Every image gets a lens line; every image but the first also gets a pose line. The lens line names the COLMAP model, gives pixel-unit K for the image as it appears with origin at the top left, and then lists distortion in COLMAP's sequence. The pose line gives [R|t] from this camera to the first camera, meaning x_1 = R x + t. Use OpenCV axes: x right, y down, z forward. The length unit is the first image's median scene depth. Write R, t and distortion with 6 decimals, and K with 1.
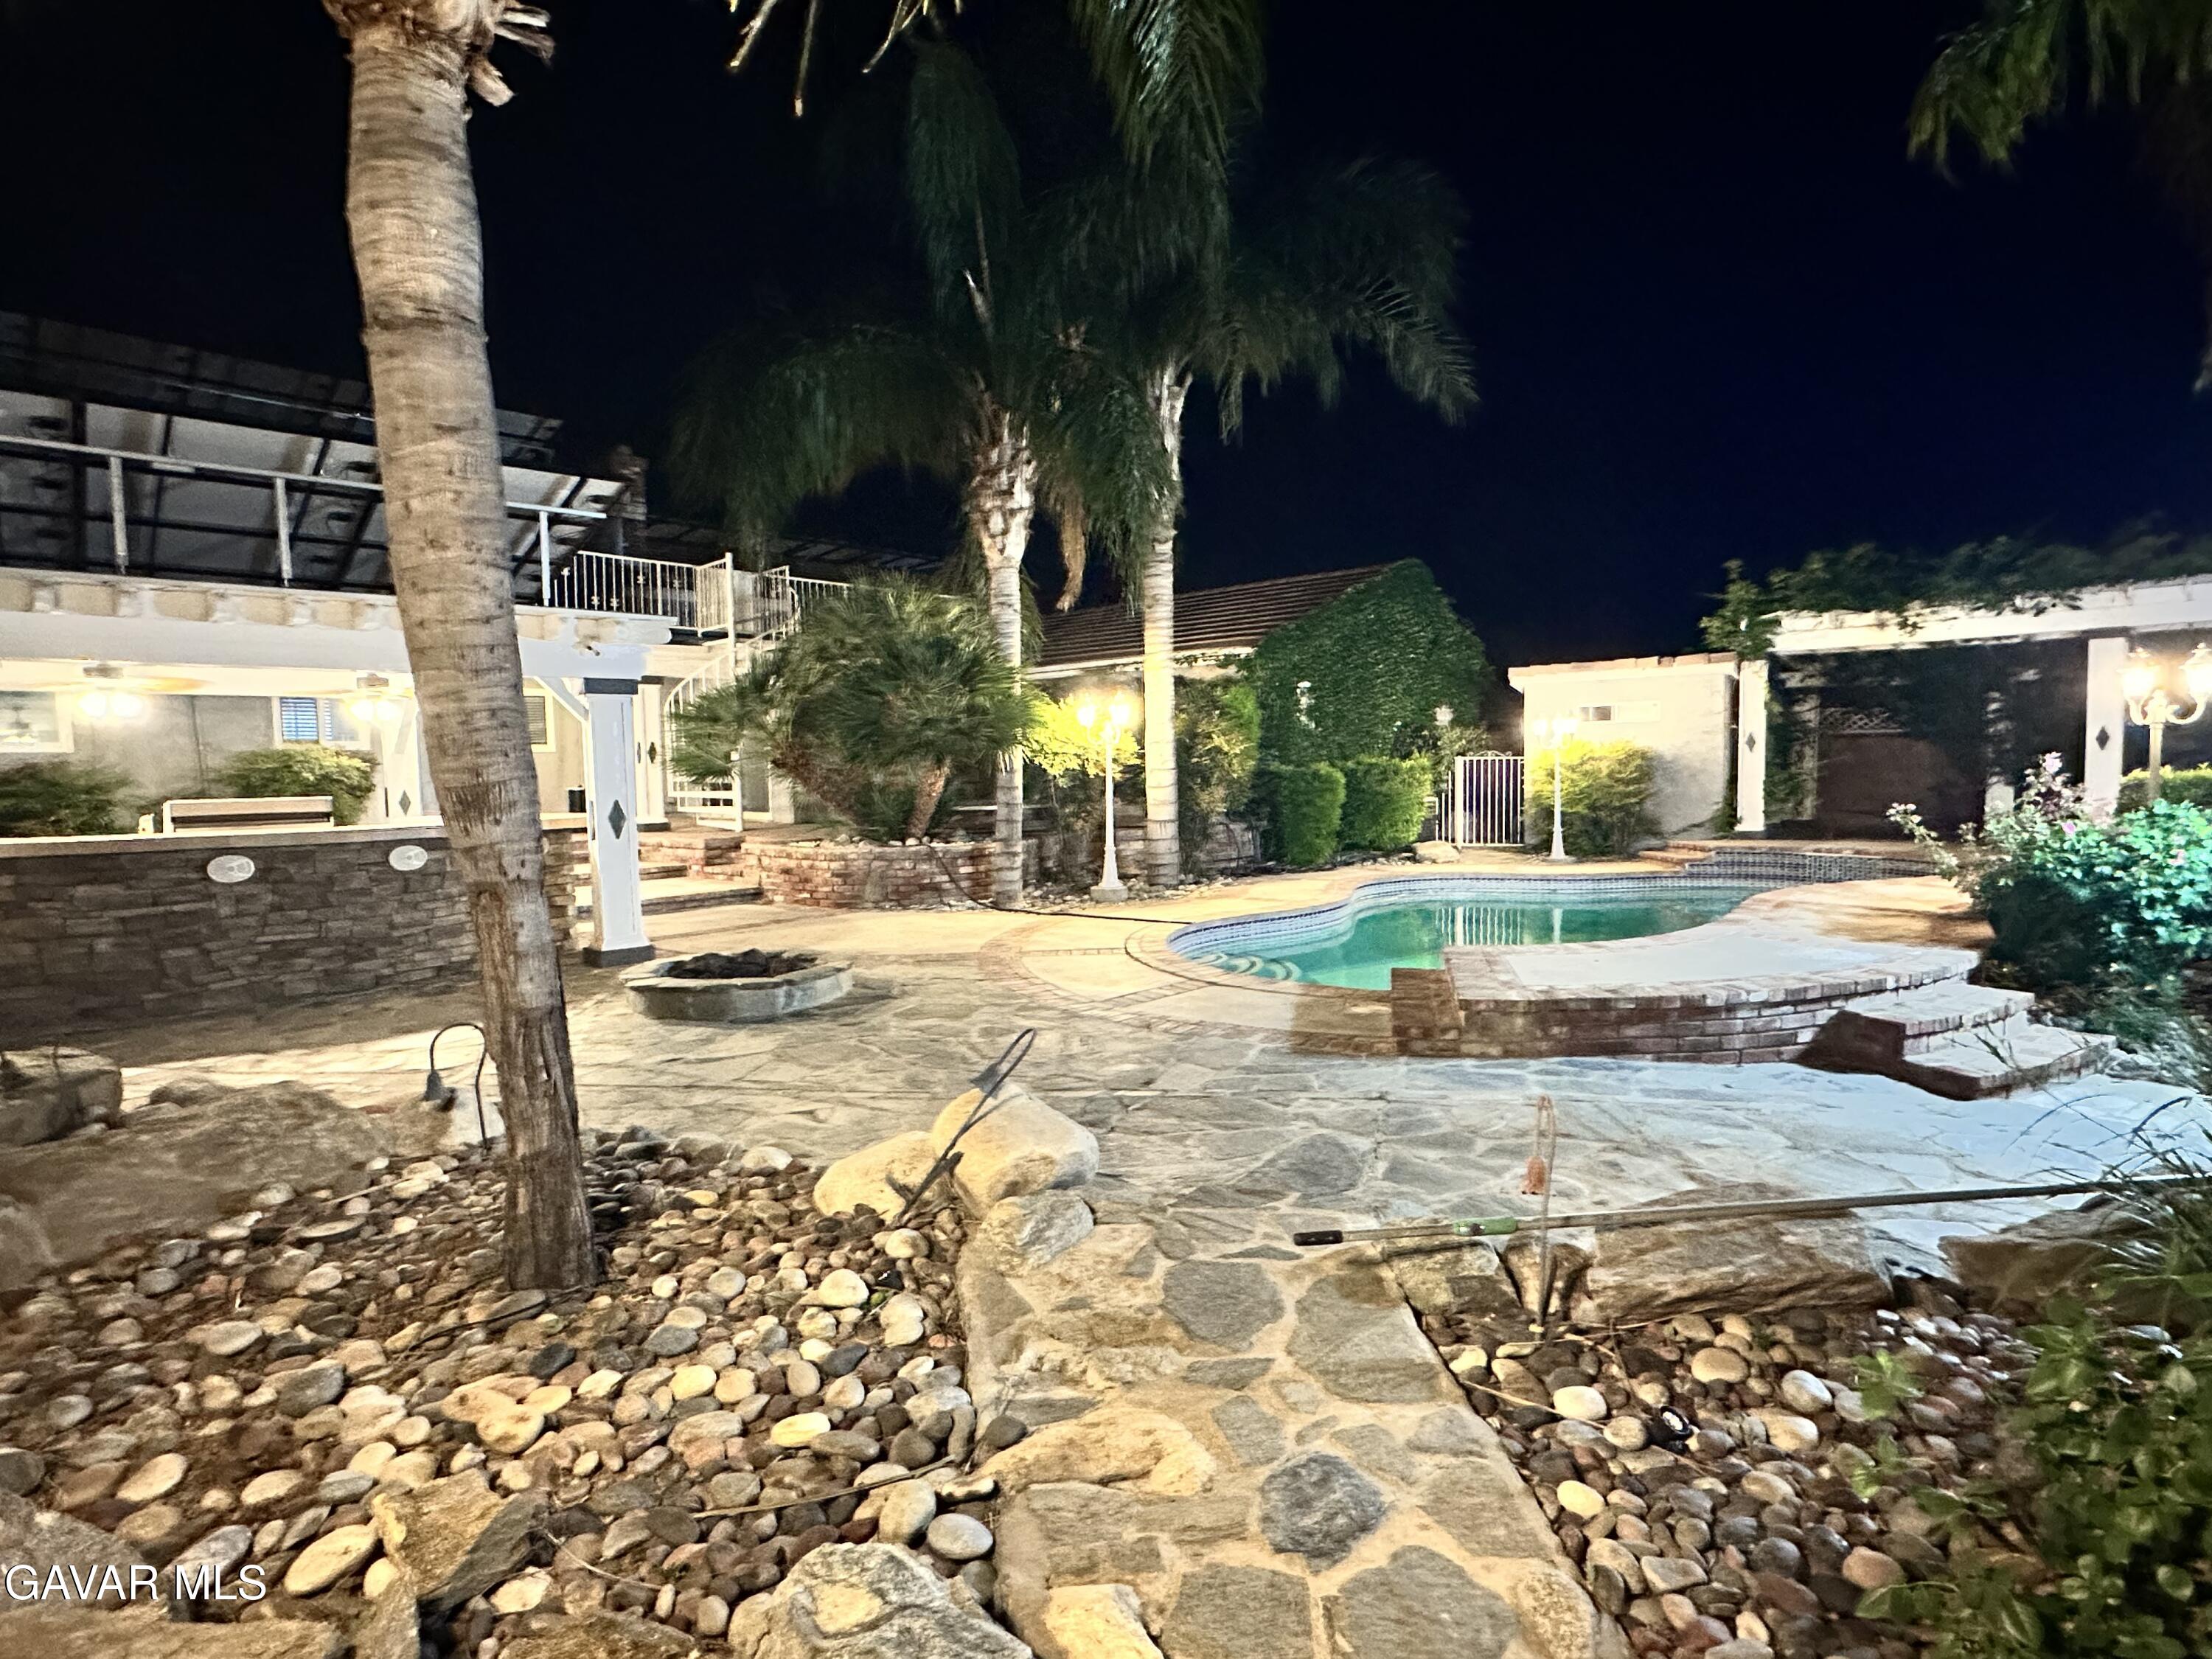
lens RADIAL K [[1142.2, 0, 1106.0], [0, 1142.2, 829.5], [0, 0, 1]] dist [0.002398, 0.000390]
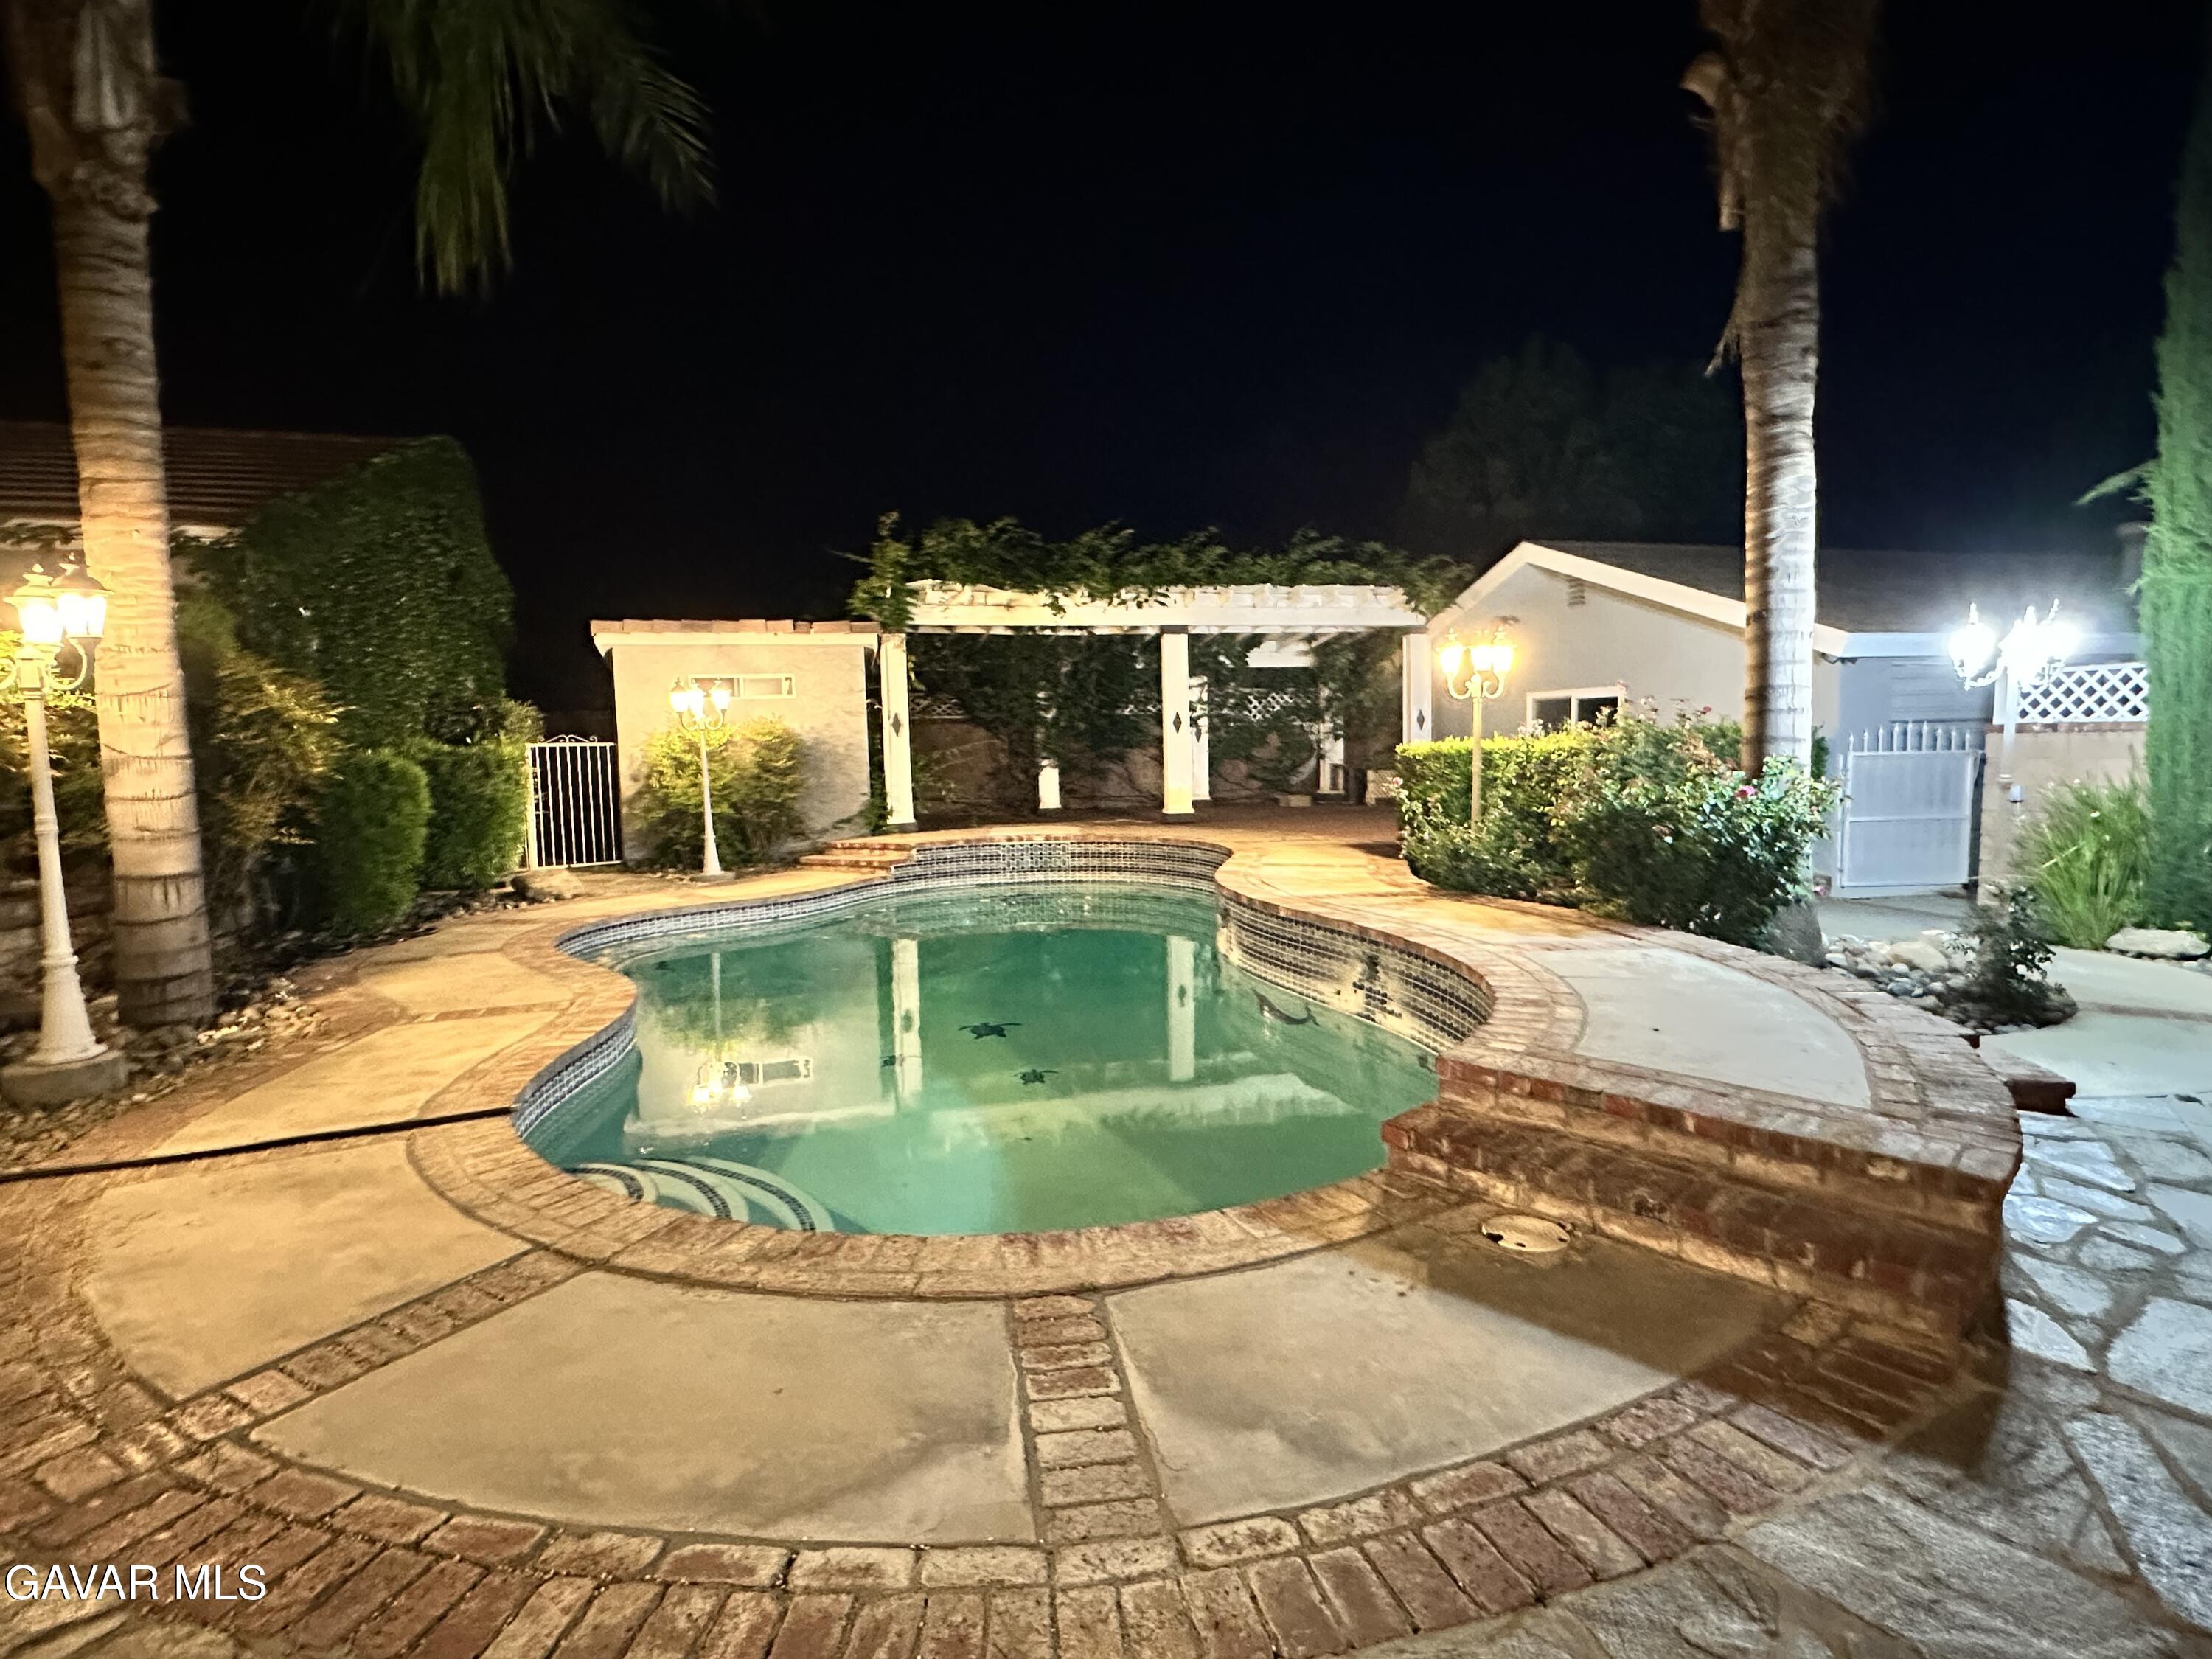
lens RADIAL K [[1128.7, 0, 1101.5], [0, 1128.7, 829.5], [0, 0, 1]] dist [-0.003960, -0.000415]
pose [[0.530678, -0.062976, 0.845231, -0.117157], [0.064054, 0.997364, 0.034095, -0.016494], [-0.845150, 0.036047, 0.533313, 0.458619]]
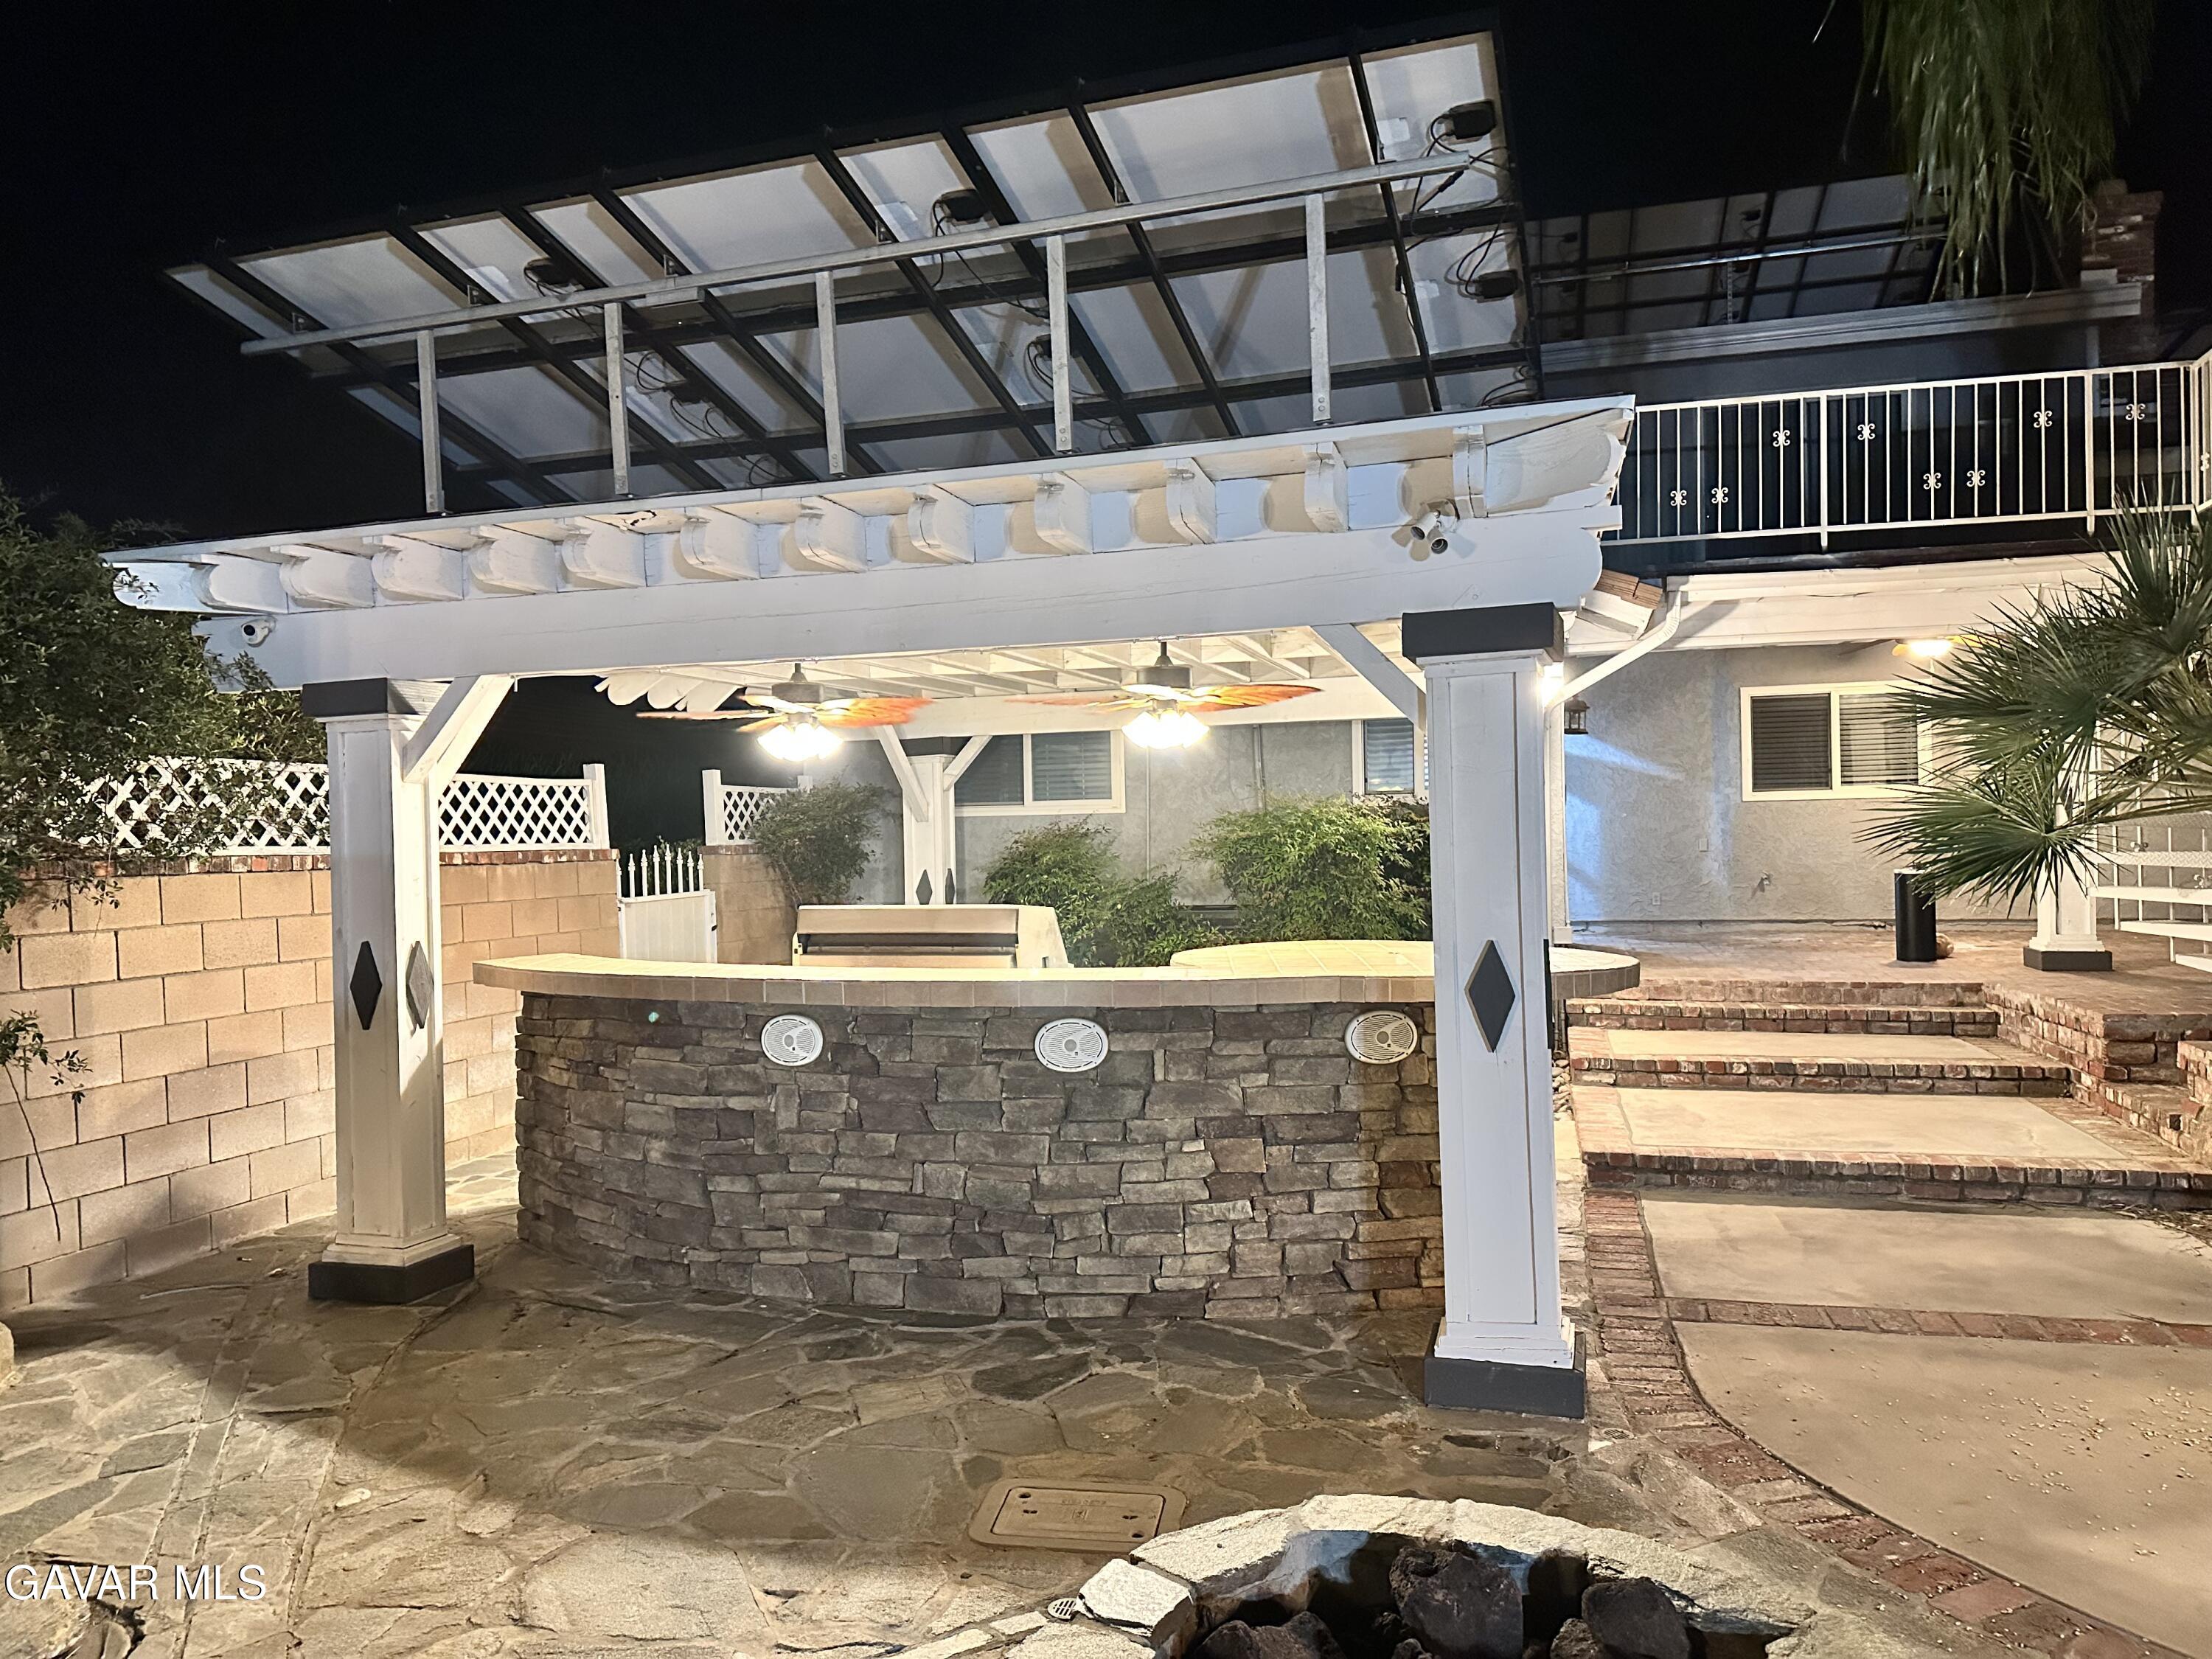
lens RADIAL K [[1507.1, 0, 1112.8], [0, 1507.1, 841.6], [0, 0, 1]] dist [0.152602, -0.230201]
pose [[0.469289, 0.009665, -0.882992, -0.038775], [-0.042203, 0.999043, -0.011495, -0.031338], [0.882035, 0.042659, 0.469248, 0.441798]]
